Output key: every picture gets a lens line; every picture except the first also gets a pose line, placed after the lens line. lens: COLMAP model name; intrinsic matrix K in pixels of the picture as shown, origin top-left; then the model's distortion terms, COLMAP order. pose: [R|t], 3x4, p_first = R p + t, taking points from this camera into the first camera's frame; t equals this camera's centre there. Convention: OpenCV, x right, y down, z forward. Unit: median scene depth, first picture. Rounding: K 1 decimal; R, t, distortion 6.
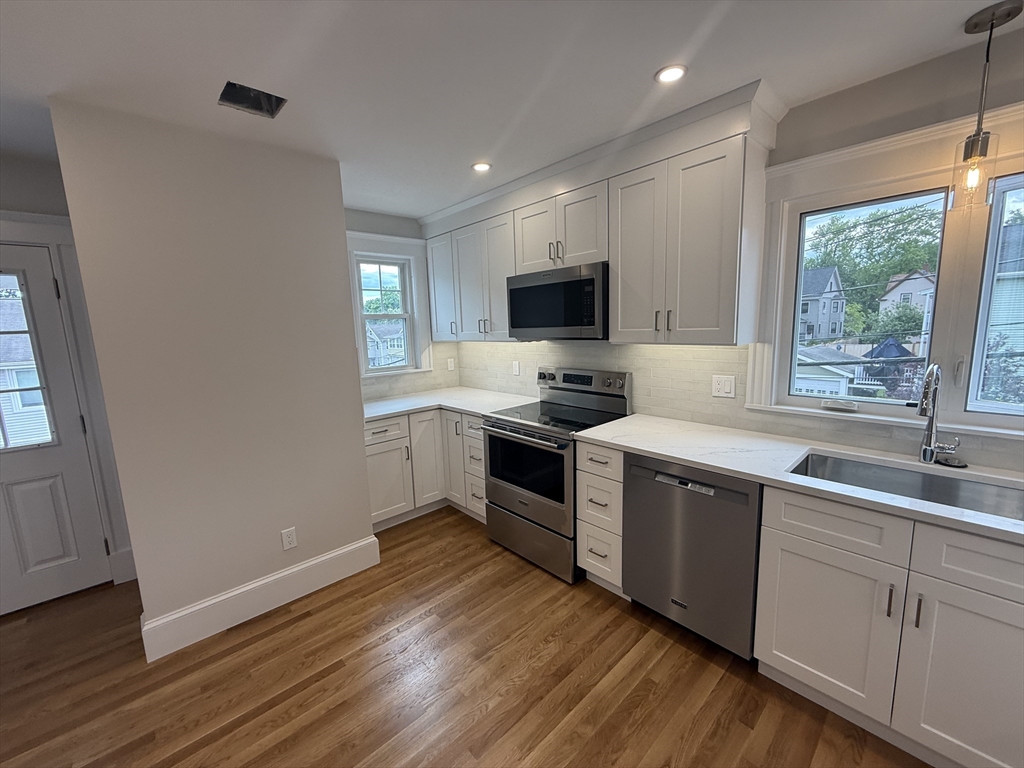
lens RADIAL K [[407.6, 0, 509.4], [0, 407.6, 381.6], [0, 0, 1]] dist [0.002640, 0.000206]
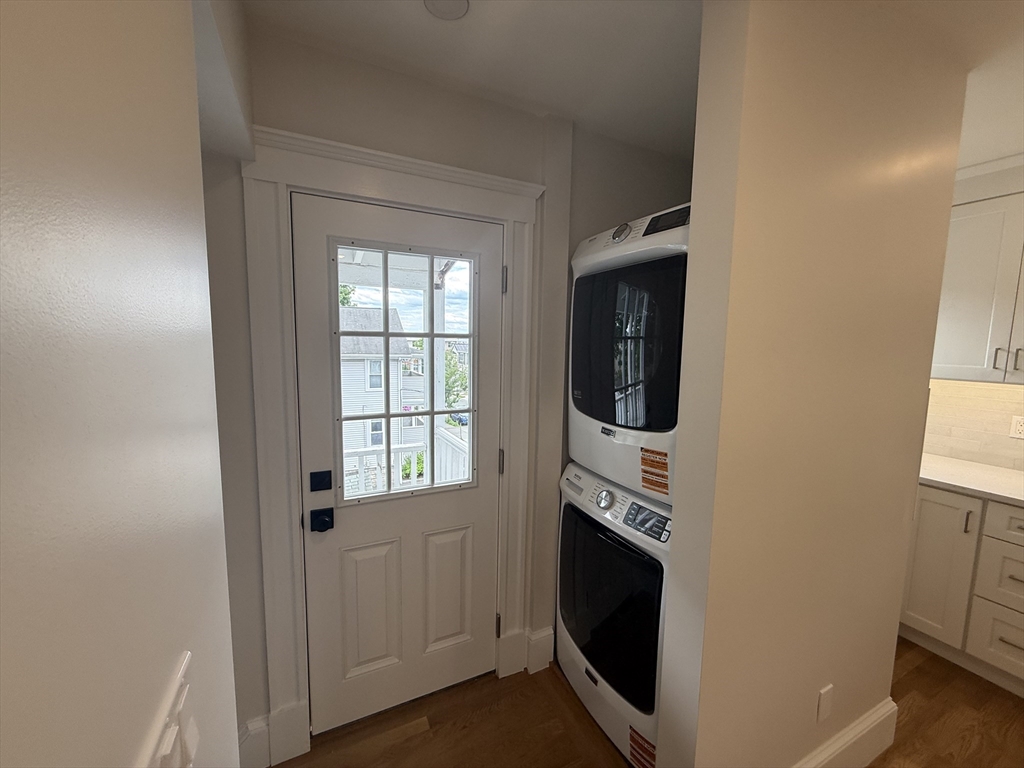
lens RADIAL K [[411.3, 0, 513.6], [0, 411.3, 382.7], [0, 0, 1]] dist [0.000792, -0.000050]
pose [[0.960574, 0.080965, -0.265973, -0.854819], [-0.091313, 0.995463, -0.026749, -0.021314], [0.262600, 0.049982, 0.963609, 0.282381]]
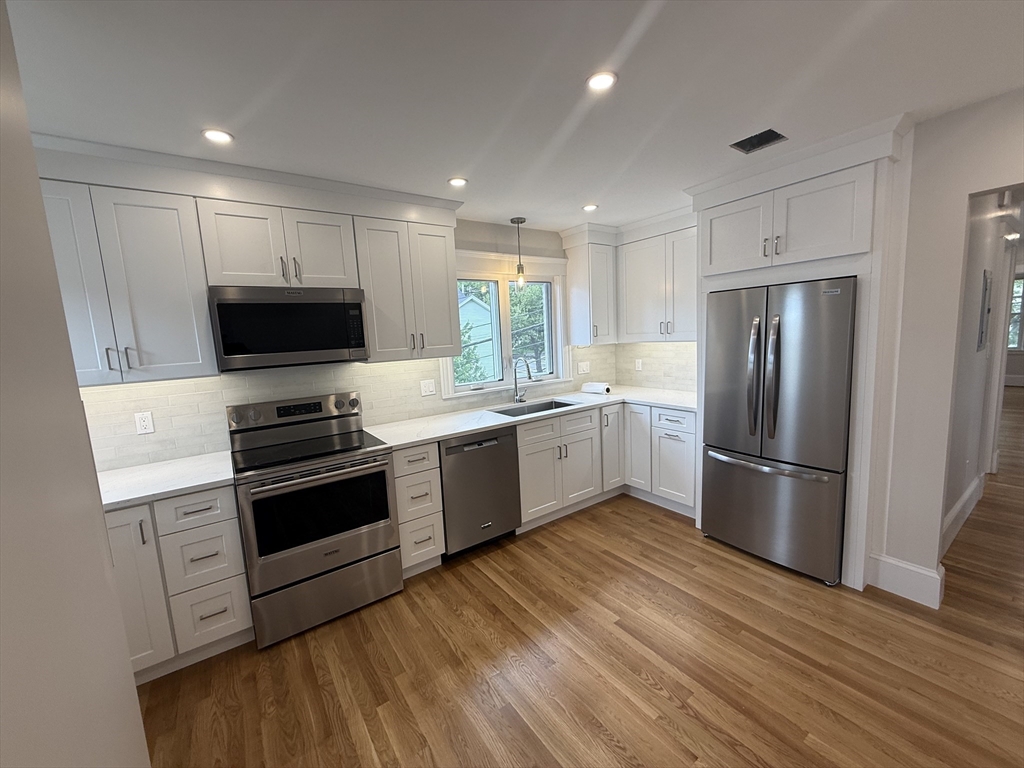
lens RADIAL K [[407.8, 0, 511.2], [0, 407.8, 386.7], [0, 0, 1]] dist [-0.001255, -0.000429]
pose [[0.126199, -0.100633, 0.986887, -0.817878], [0.190790, 0.978731, 0.075404, -0.042835], [-0.973485, 0.178772, 0.142715, 0.499060]]
